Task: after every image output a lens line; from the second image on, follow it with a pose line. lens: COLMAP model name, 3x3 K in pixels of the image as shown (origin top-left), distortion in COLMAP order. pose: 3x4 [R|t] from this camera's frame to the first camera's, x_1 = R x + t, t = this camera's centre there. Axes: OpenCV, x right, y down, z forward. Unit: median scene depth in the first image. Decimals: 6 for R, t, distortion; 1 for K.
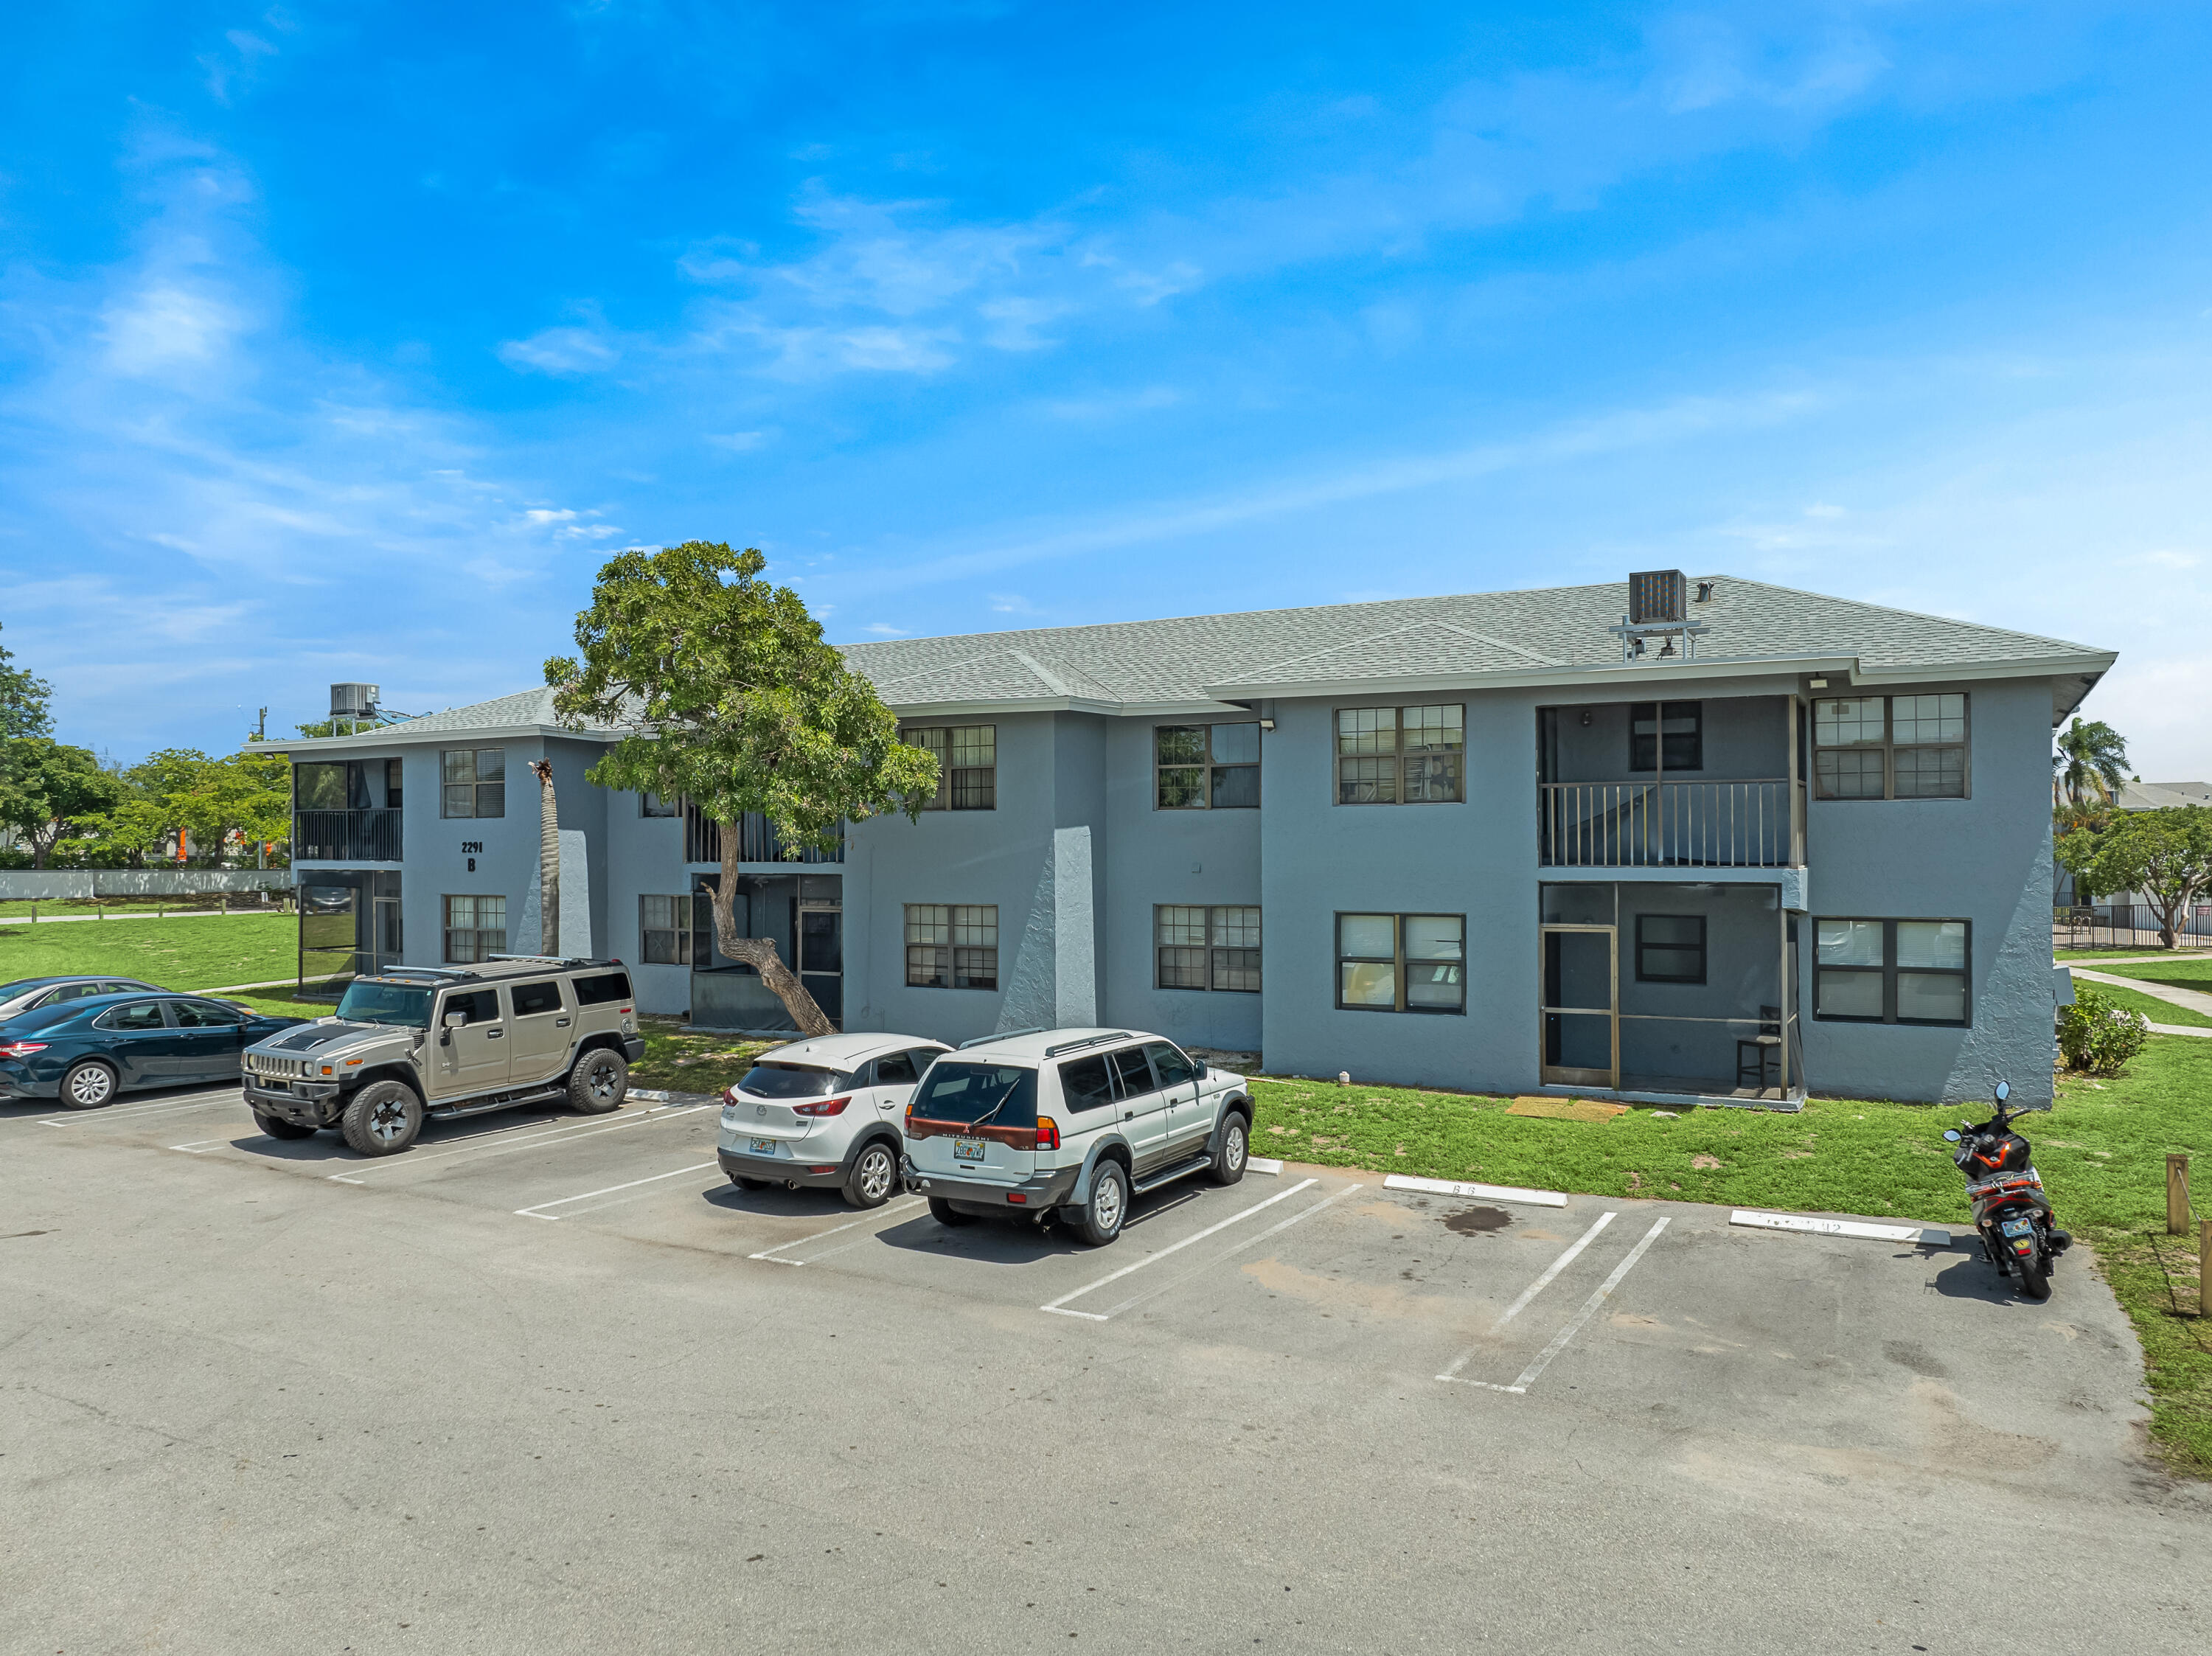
lens RADIAL K [[1572.0, 0, 1106.0], [0, 1572.0, 828.0], [0, 0, 1]] dist [-0.036830, 0.003309]
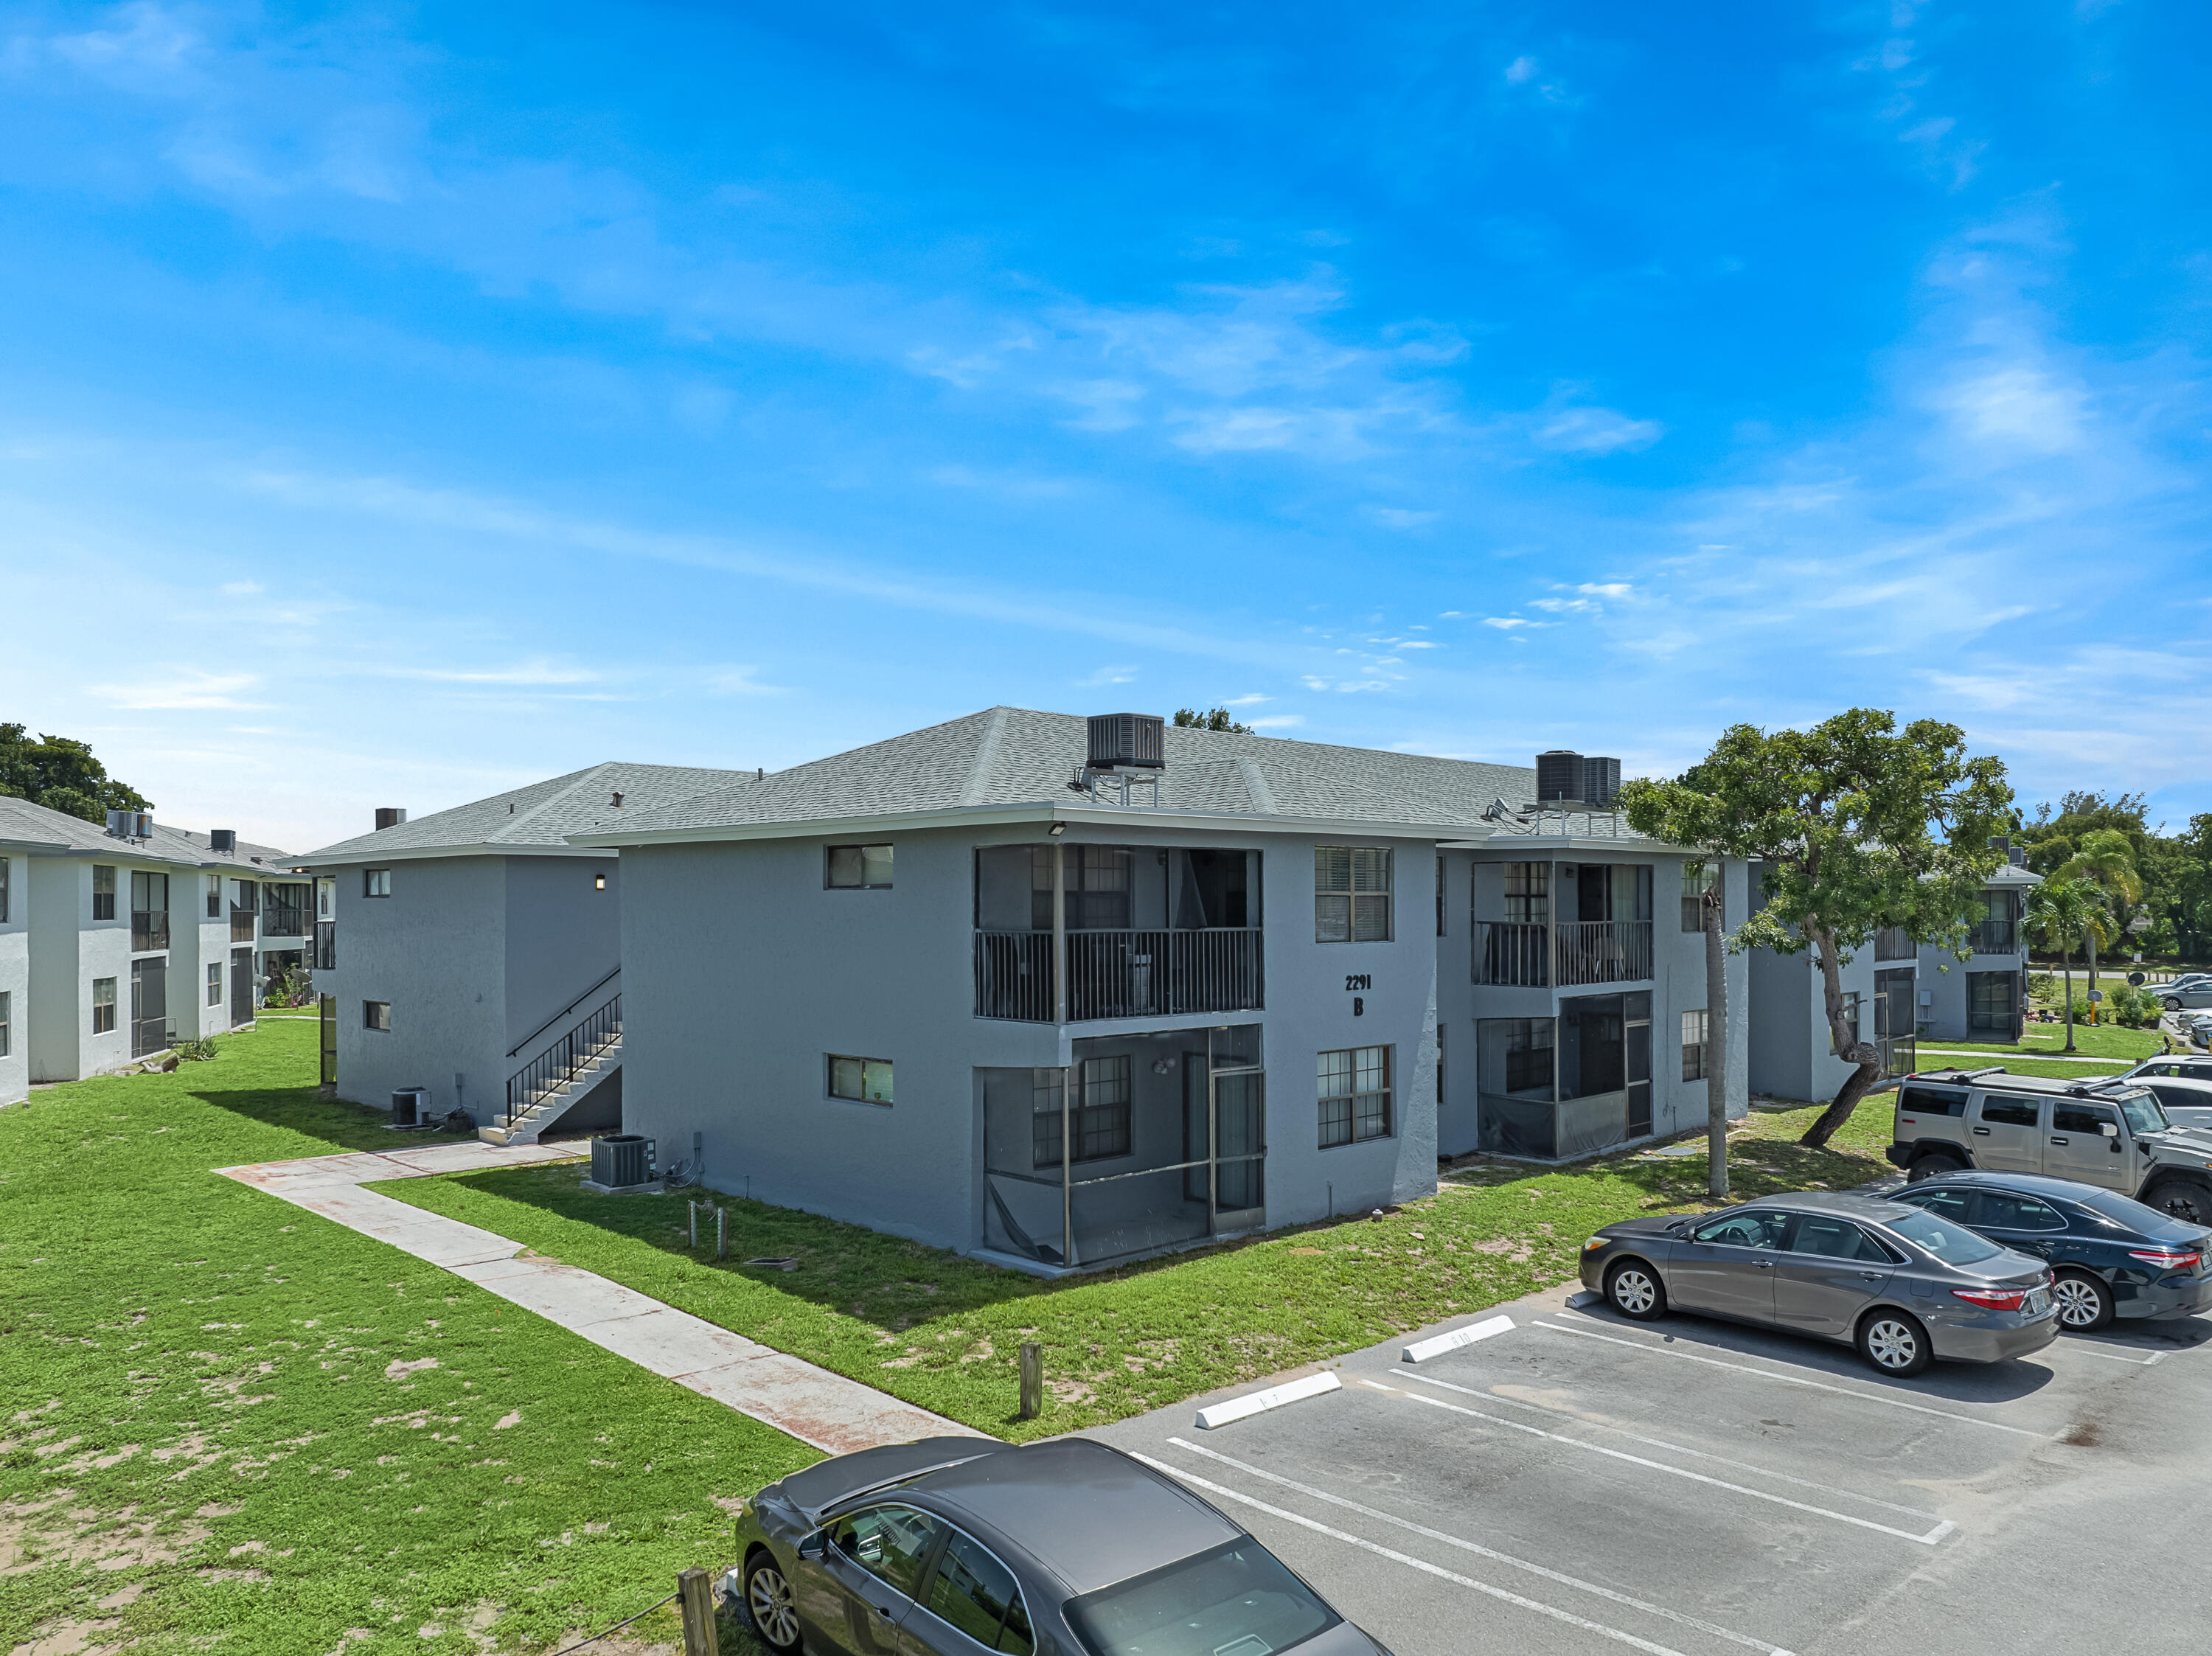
lens RADIAL K [[1572.0, 0, 1106.0], [0, 1572.0, 828.0], [0, 0, 1]] dist [-0.036830, 0.003309]
pose [[0.279510, 0.060648, 0.958225, -1.695698], [0.005042, 0.997897, -0.064629, -0.018776], [-0.960129, 0.022896, 0.278617, 1.349709]]
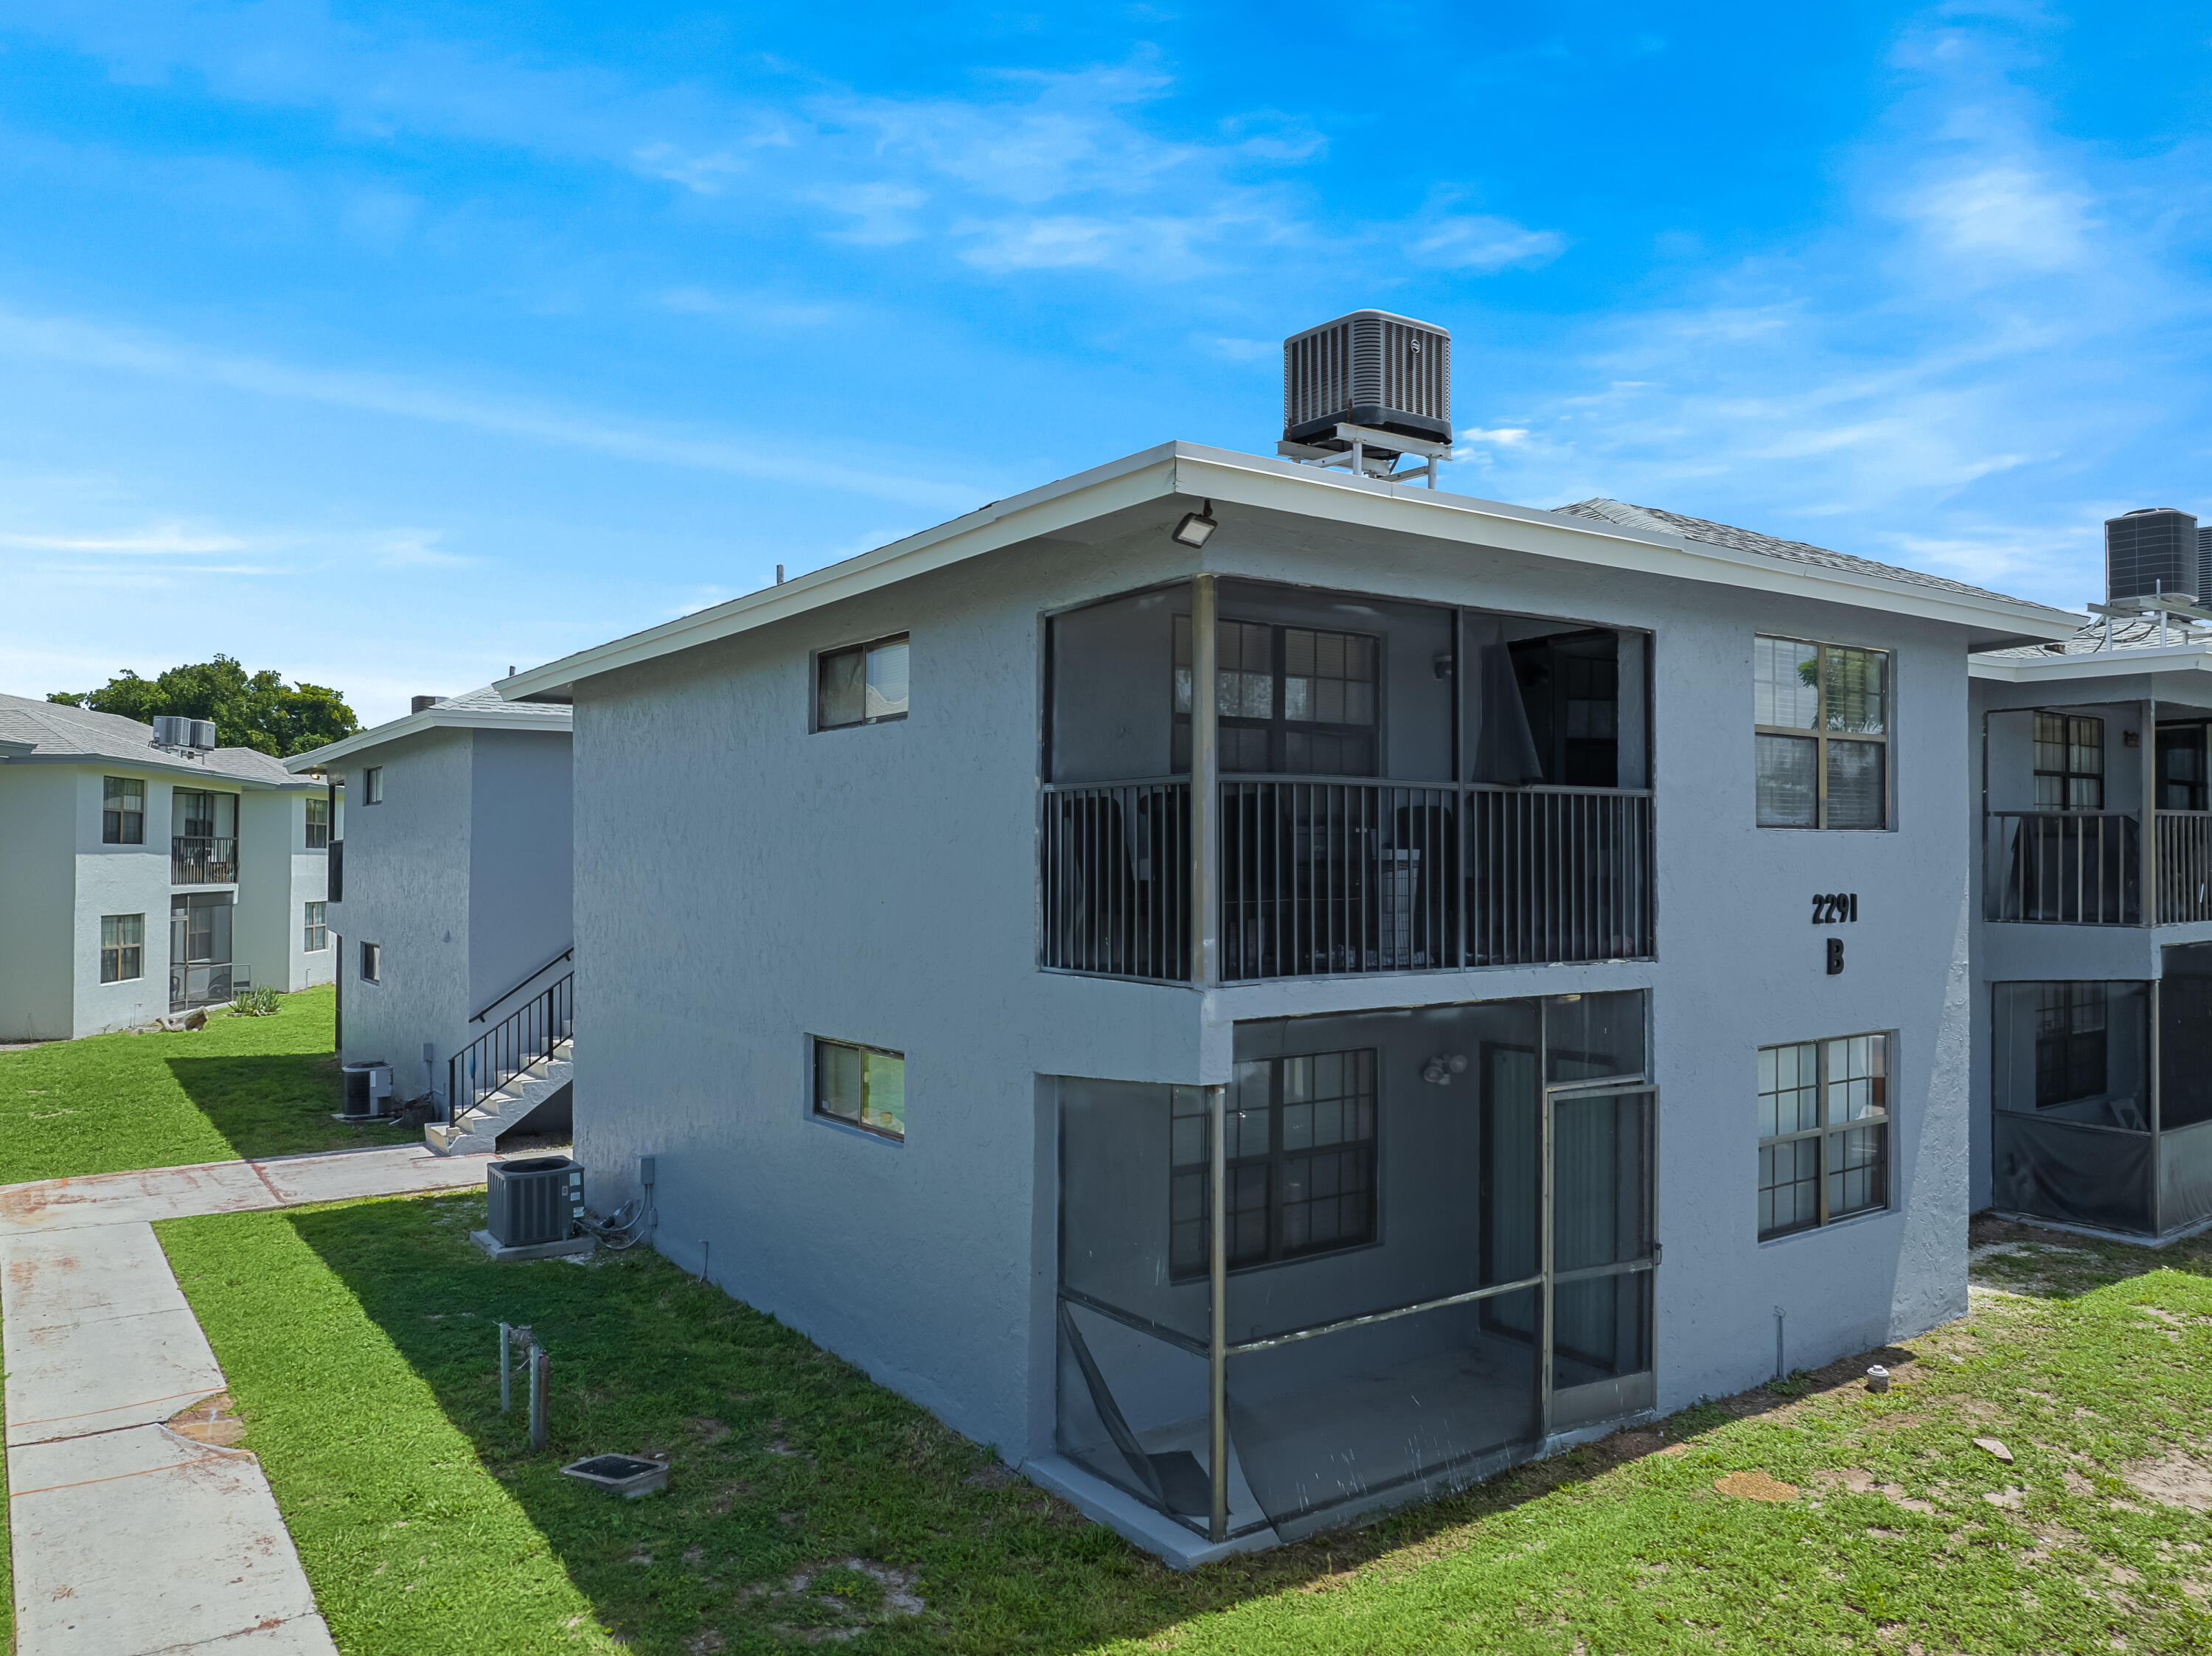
lens RADIAL K [[1646.2, 0, 1159.1], [0, 1646.2, 902.6], [0, 0, 1]] dist [-0.057844, 0.000660]
pose [[0.403319, -0.012726, 0.914971, -1.217390], [0.002488, 0.999915, 0.012811, 0.008481], [-0.915056, -0.002890, 0.403317, 1.472433]]
